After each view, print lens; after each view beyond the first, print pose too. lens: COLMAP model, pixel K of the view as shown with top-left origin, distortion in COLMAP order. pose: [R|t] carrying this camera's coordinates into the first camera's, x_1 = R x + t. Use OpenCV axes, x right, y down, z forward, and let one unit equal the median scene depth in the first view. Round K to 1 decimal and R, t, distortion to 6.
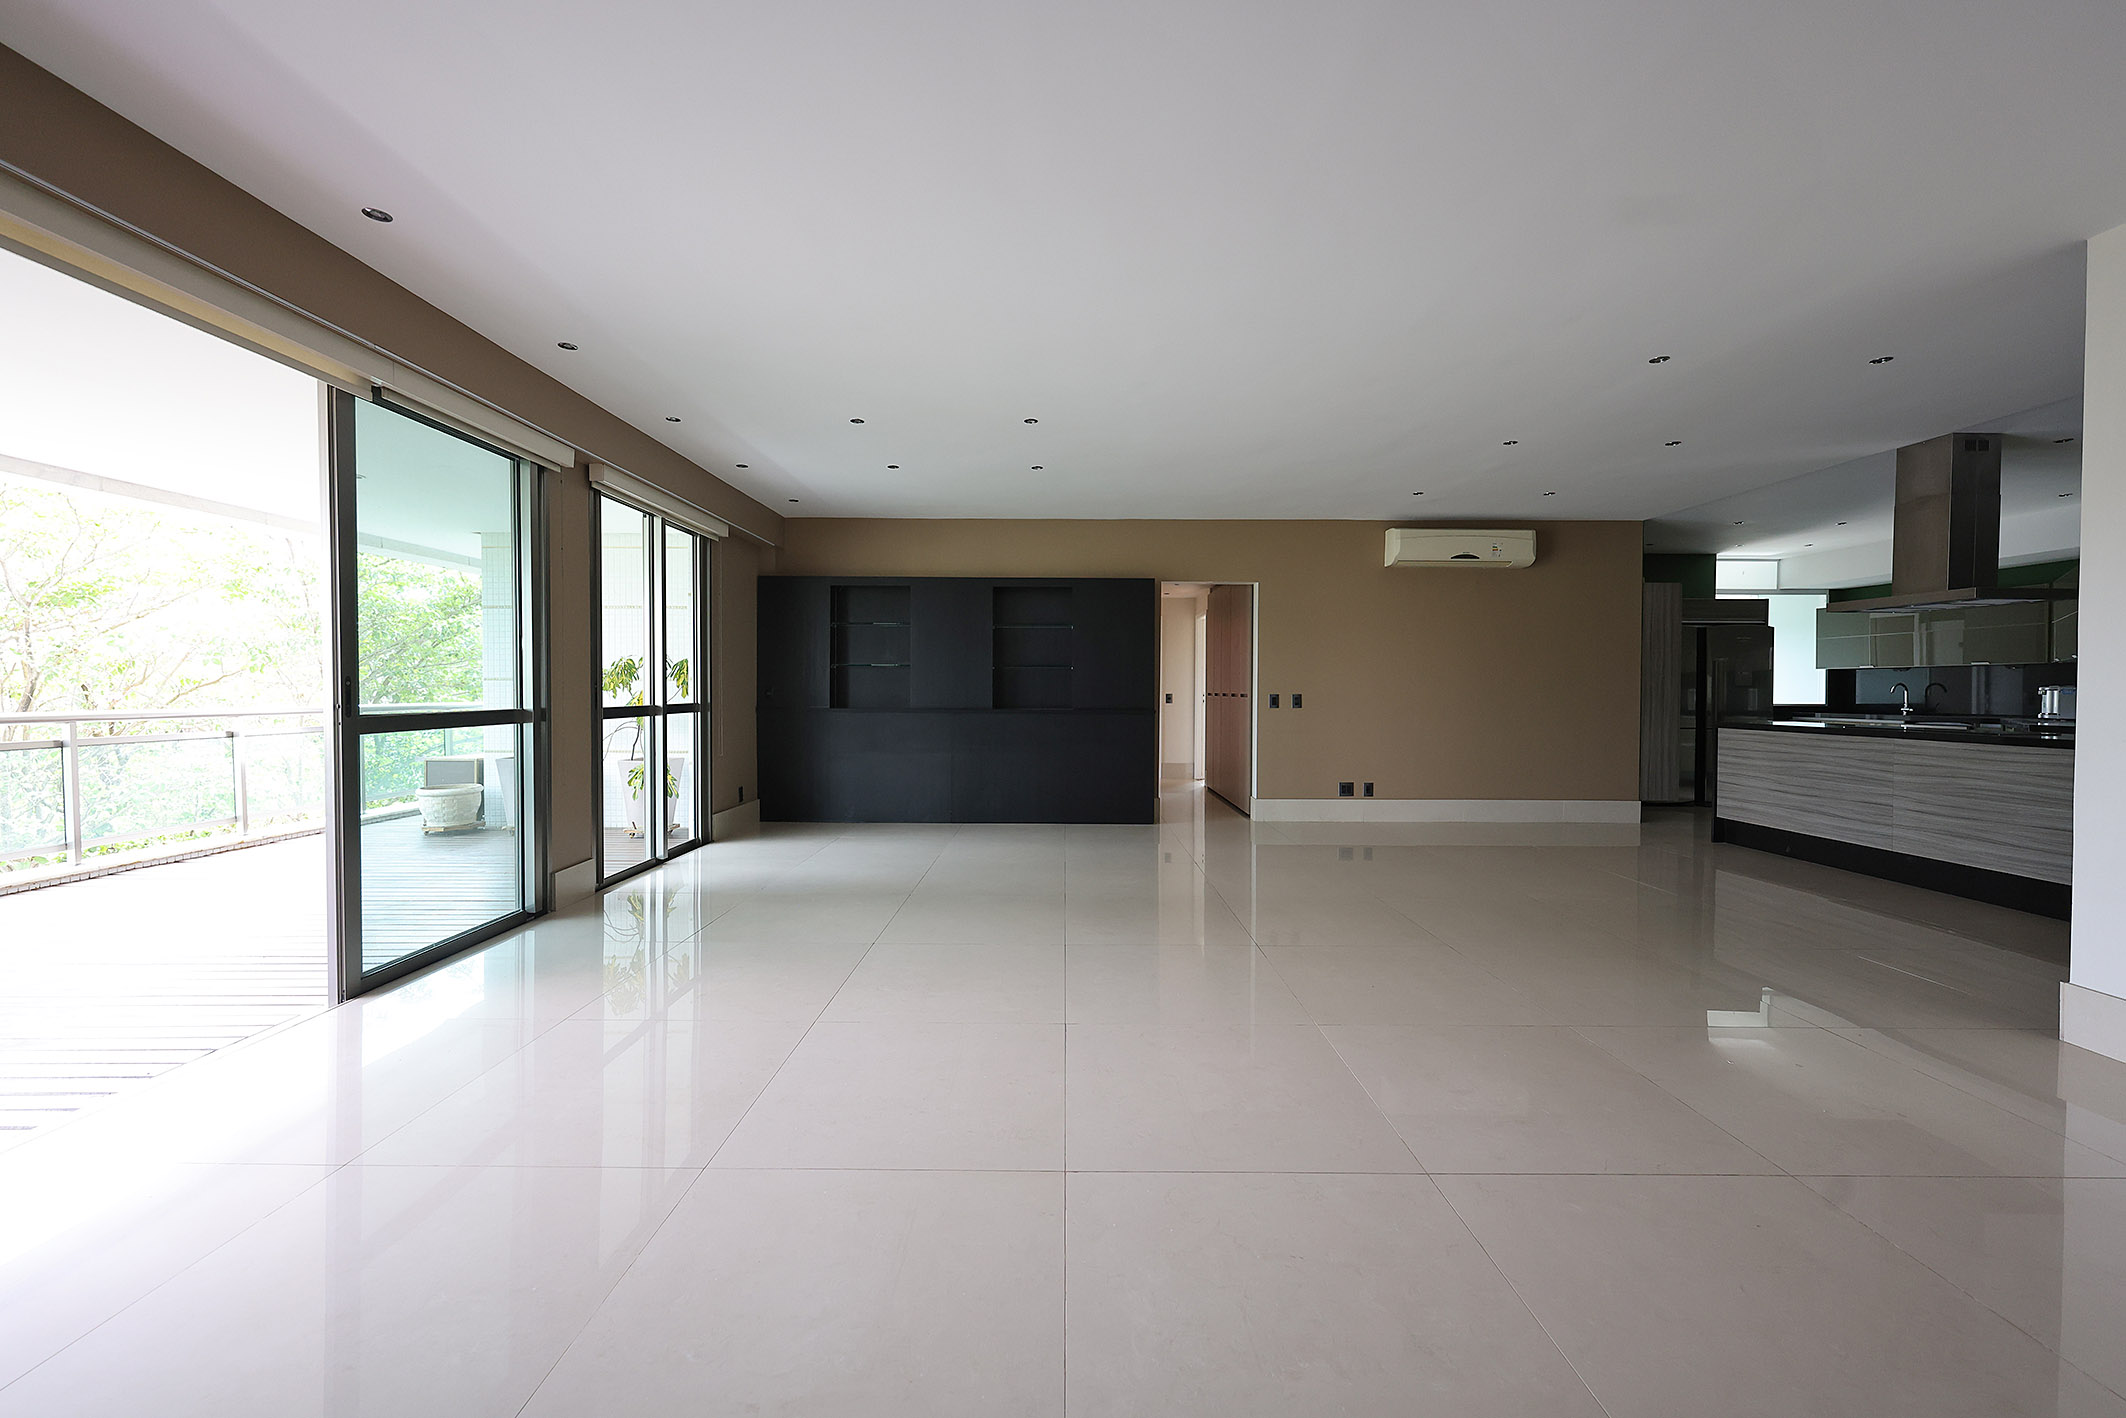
lens RADIAL K [[826.3, 0, 1054.3], [0, 826.3, 701.3], [0, 0, 1]] dist [0.002693, -0.000539]
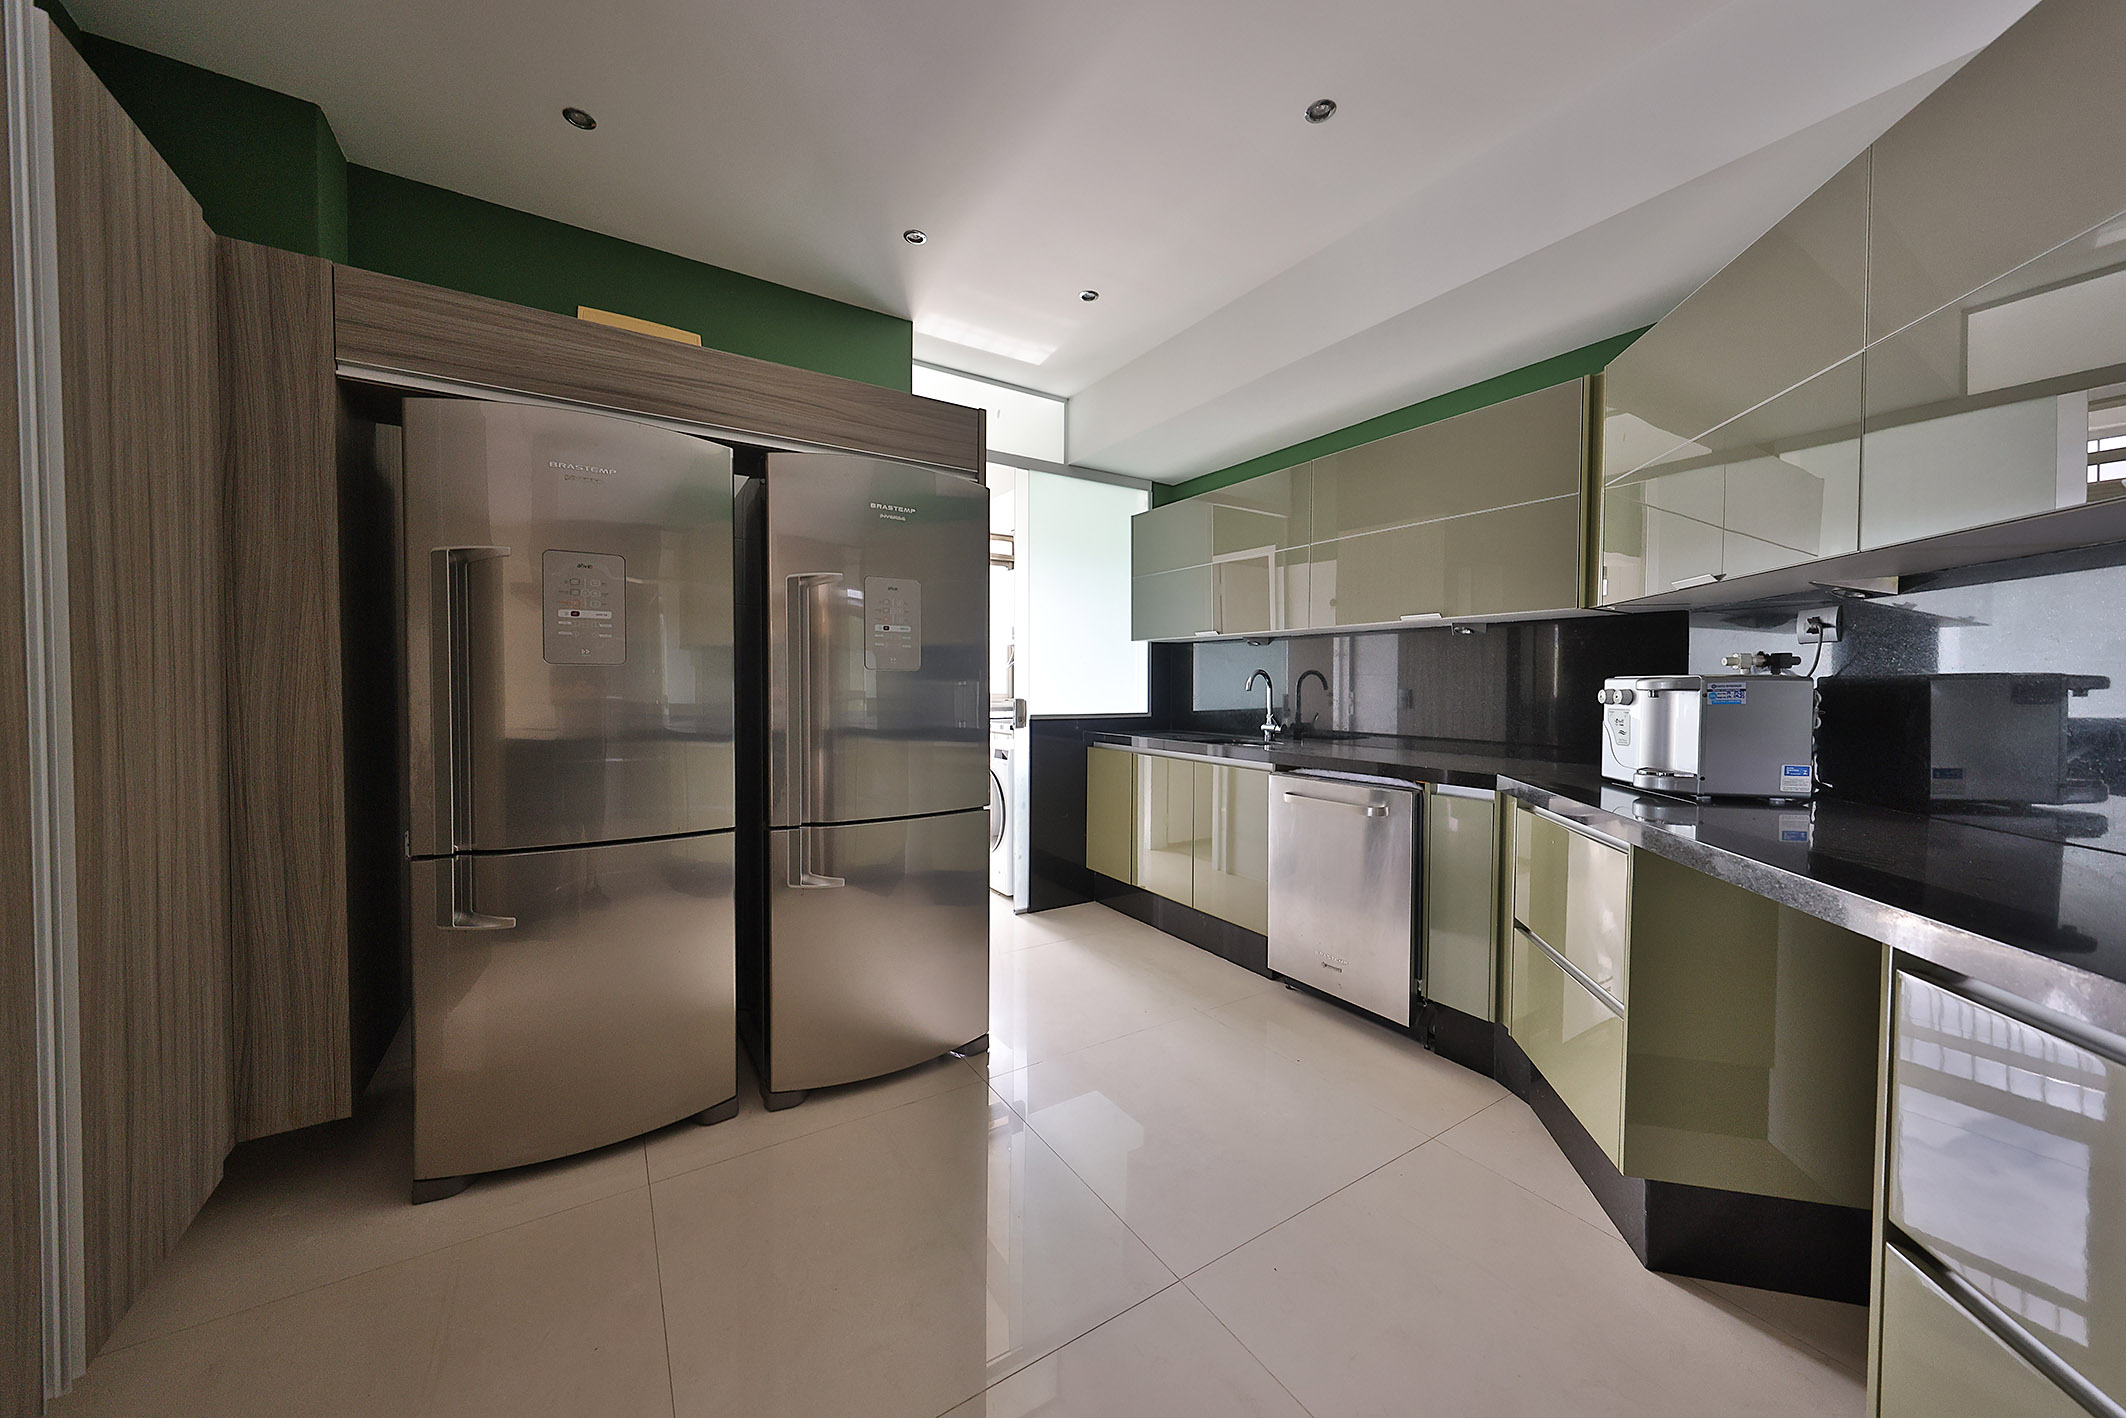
lens RADIAL K [[746.9, 0, 1057.4], [0, 746.9, 709.8], [0, 0, 1]] dist [0.002099, 0.000170]
pose [[0.842554, -0.018308, 0.538300, 0.857198], [0.004847, 0.999639, 0.026413, -0.013903], [-0.538589, -0.019646, 0.842339, 0.866126]]
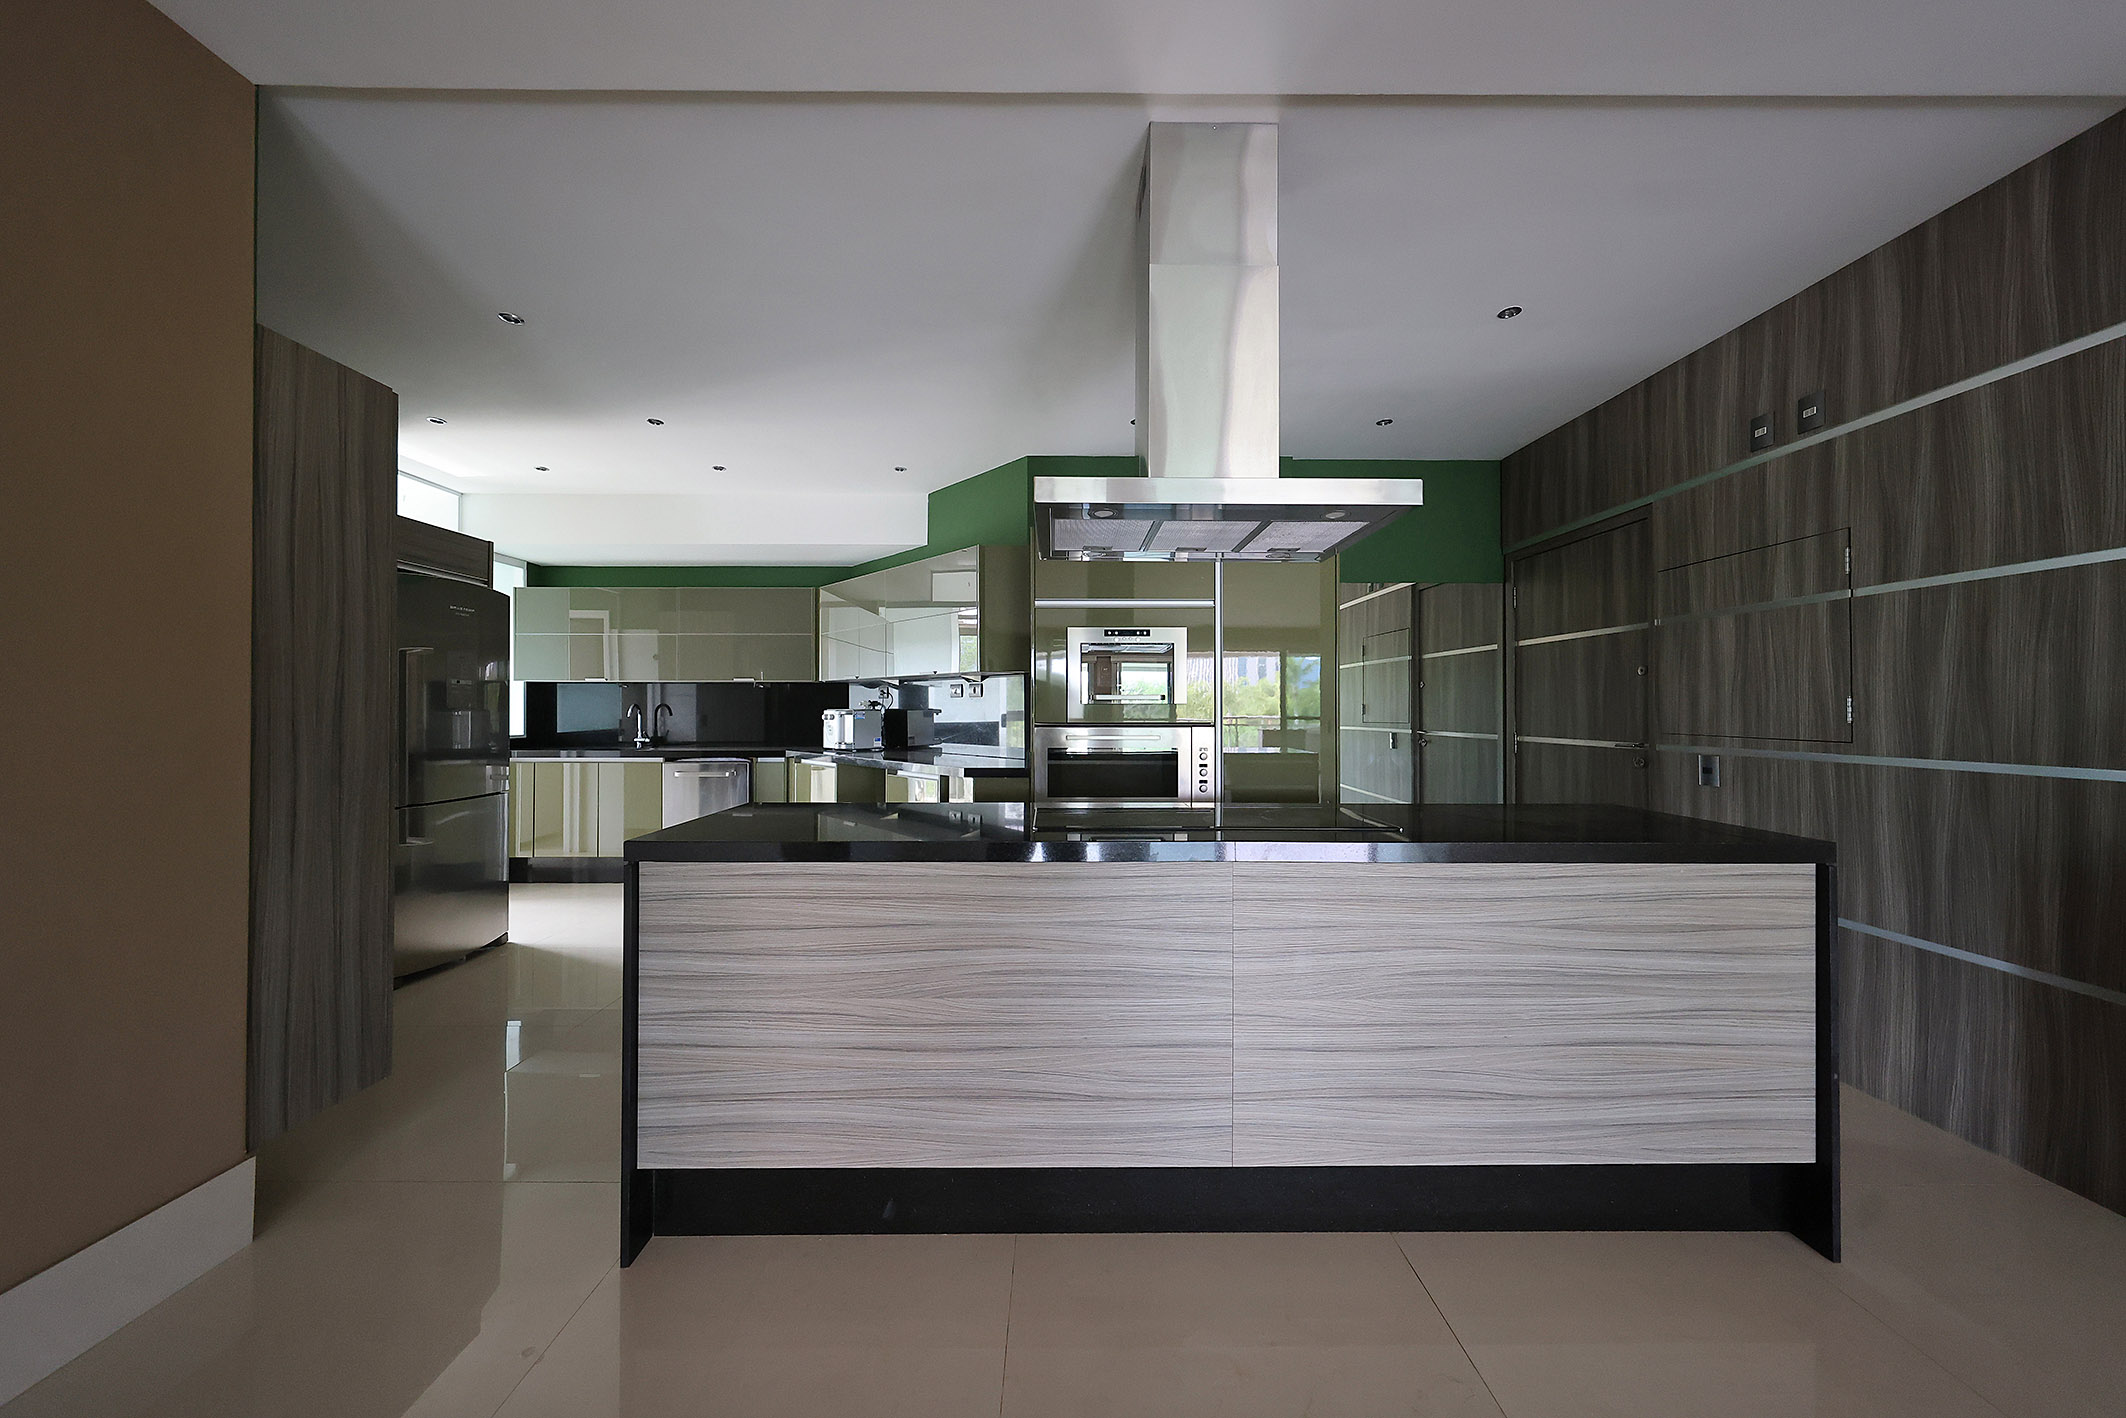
lens RADIAL K [[695.9, 0, 1068.8], [0, 695.9, 696.4], [0, 0, 1]] dist [-0.000663, -0.000154]
pose [[-0.010156, 0.014168, 0.999848, 0.493663], [0.012567, 0.999822, -0.014040, -0.018172], [-0.999869, 0.012422, -0.010332, 0.757960]]
